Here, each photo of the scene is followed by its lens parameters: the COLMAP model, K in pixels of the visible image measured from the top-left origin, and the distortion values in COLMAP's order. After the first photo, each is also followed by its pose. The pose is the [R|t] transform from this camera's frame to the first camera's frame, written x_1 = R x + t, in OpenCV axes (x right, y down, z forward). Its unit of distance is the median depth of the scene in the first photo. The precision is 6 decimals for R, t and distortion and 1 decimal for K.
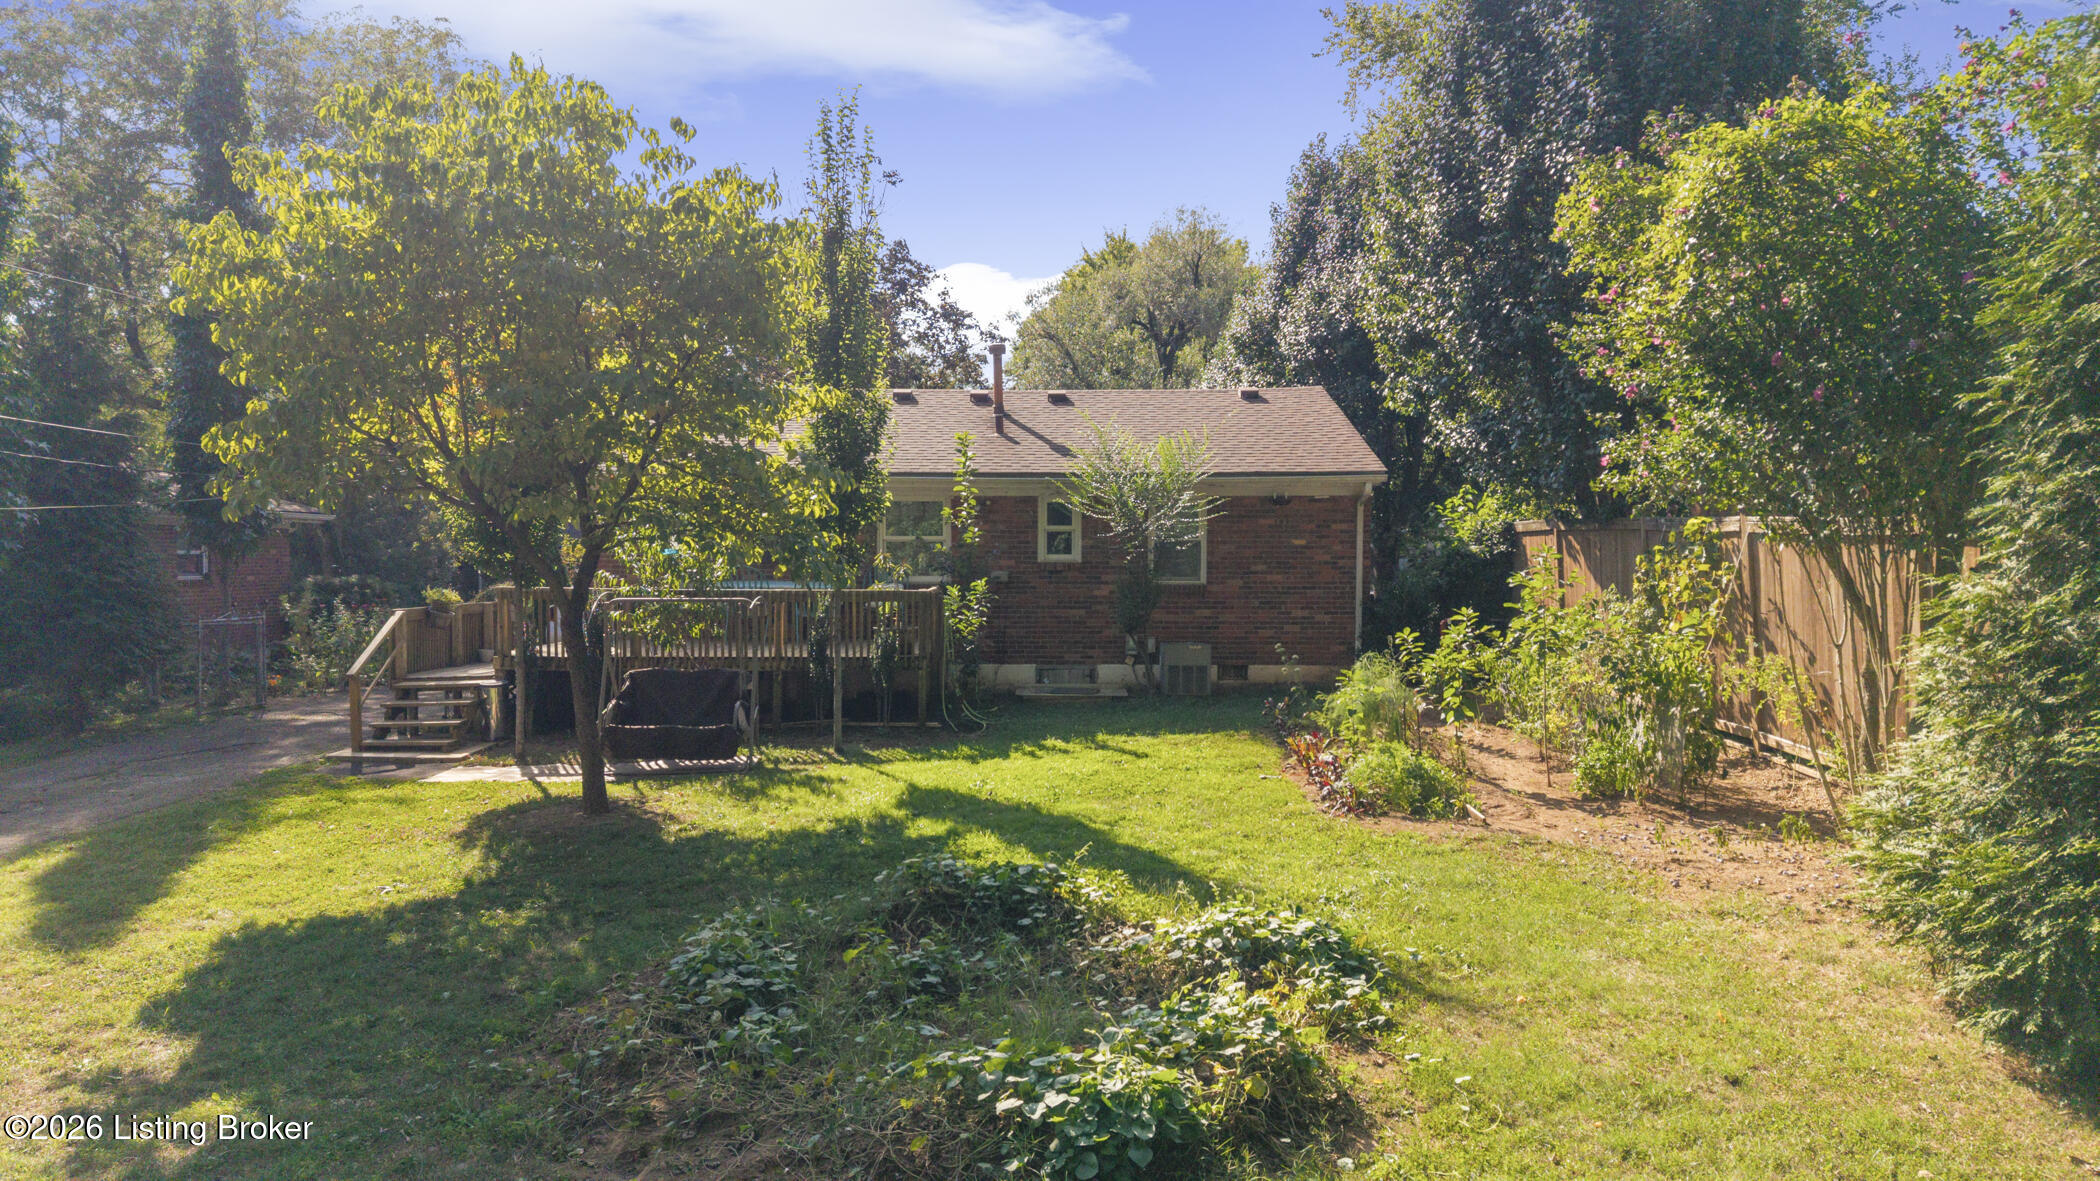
lens RADIAL K [[1341.1, 0, 1063.7], [0, 1341.1, 648.4], [0, 0, 1]] dist [0.032054, -0.002014]
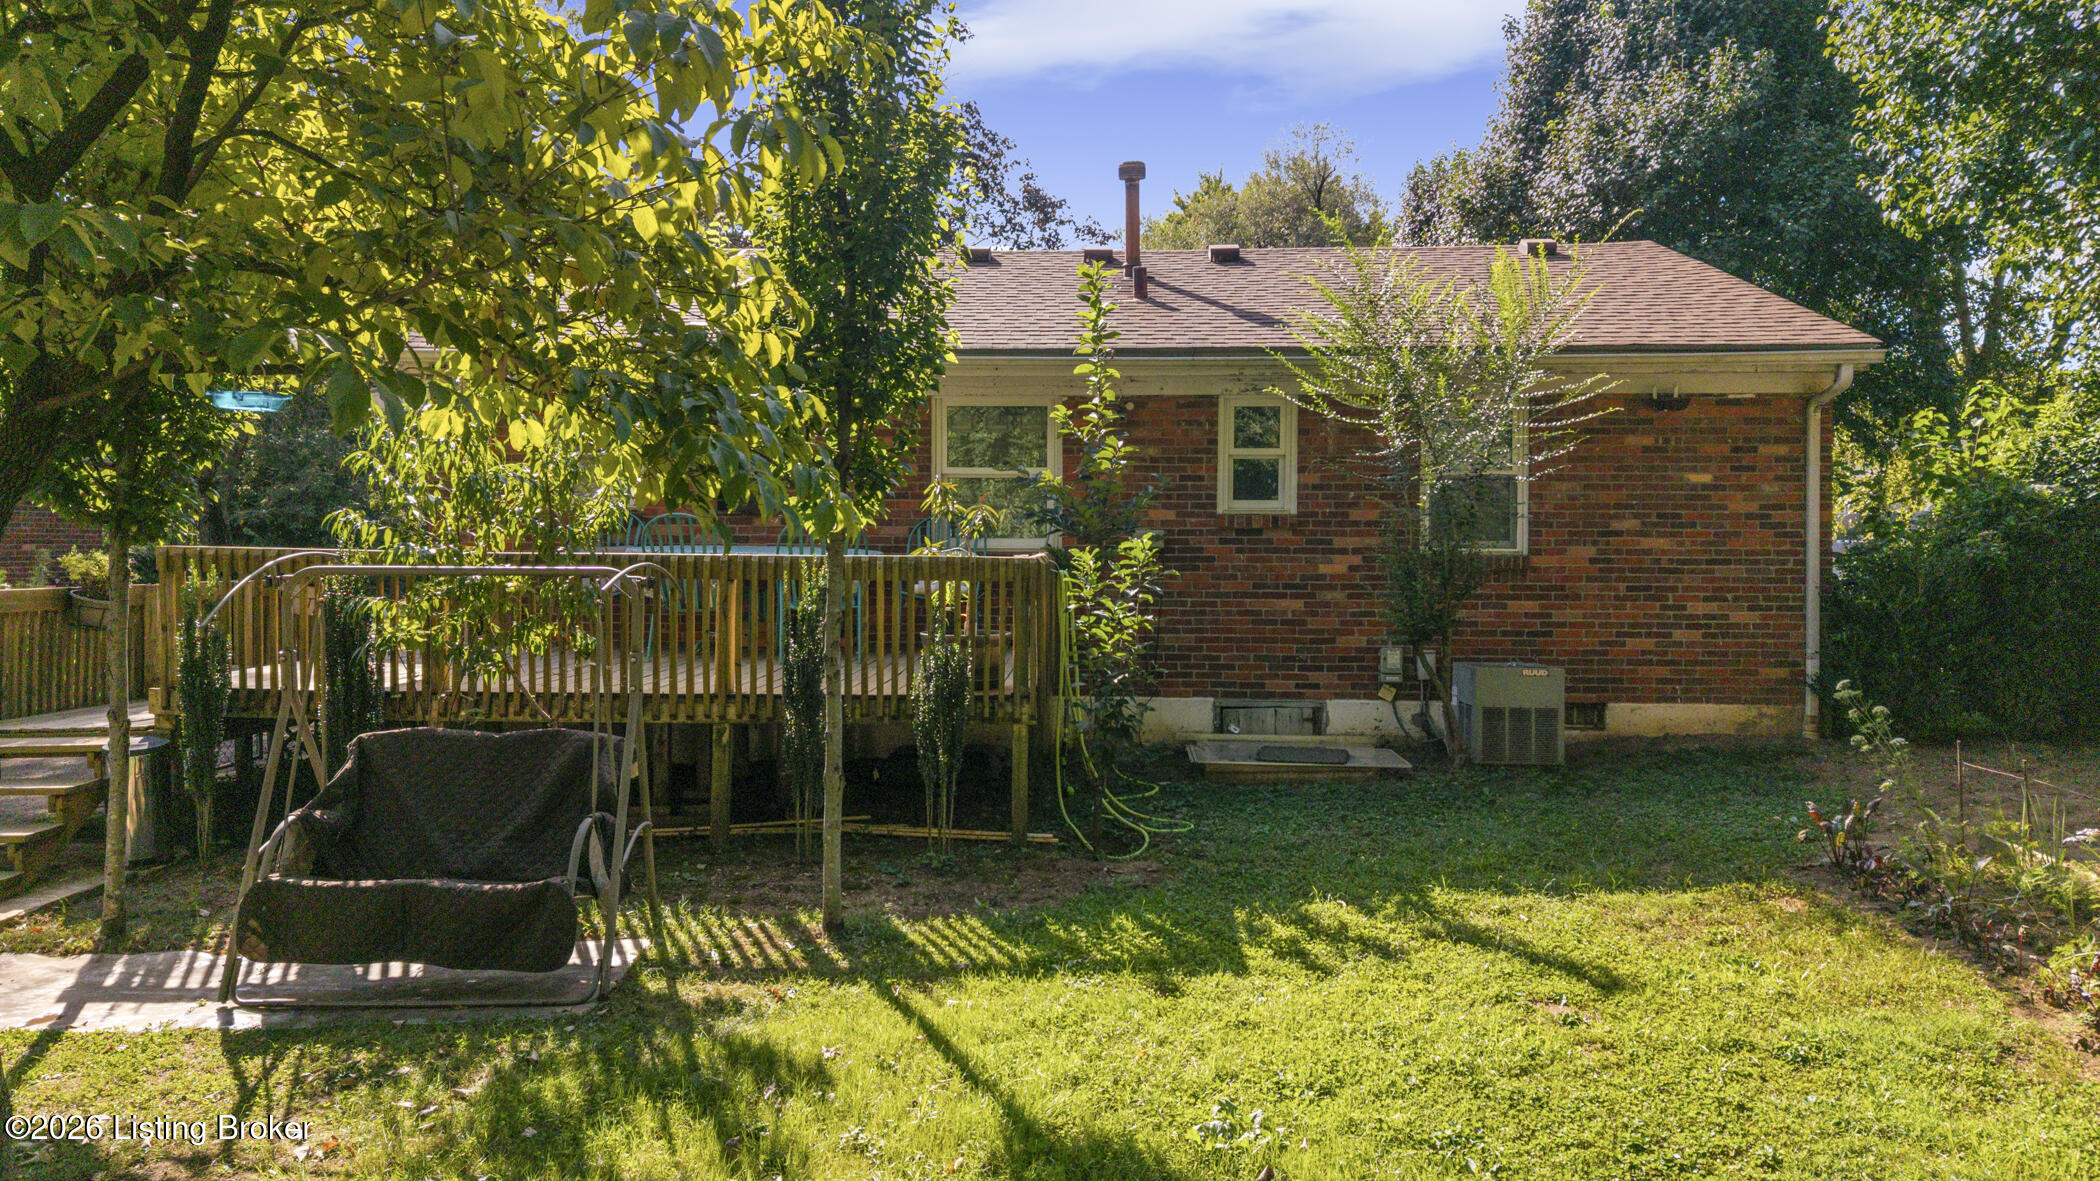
lens RADIAL K [[1341.1, 0, 1049.1], [0, 1341.1, 589.6], [0, 0, 1]] dist [0.032054, -0.002014]
pose [[0.998462, 0.005051, -0.055204, -0.059672], [-0.007071, 0.999310, -0.036466, -0.012307], [0.054981, 0.036800, 0.997809, 0.451414]]
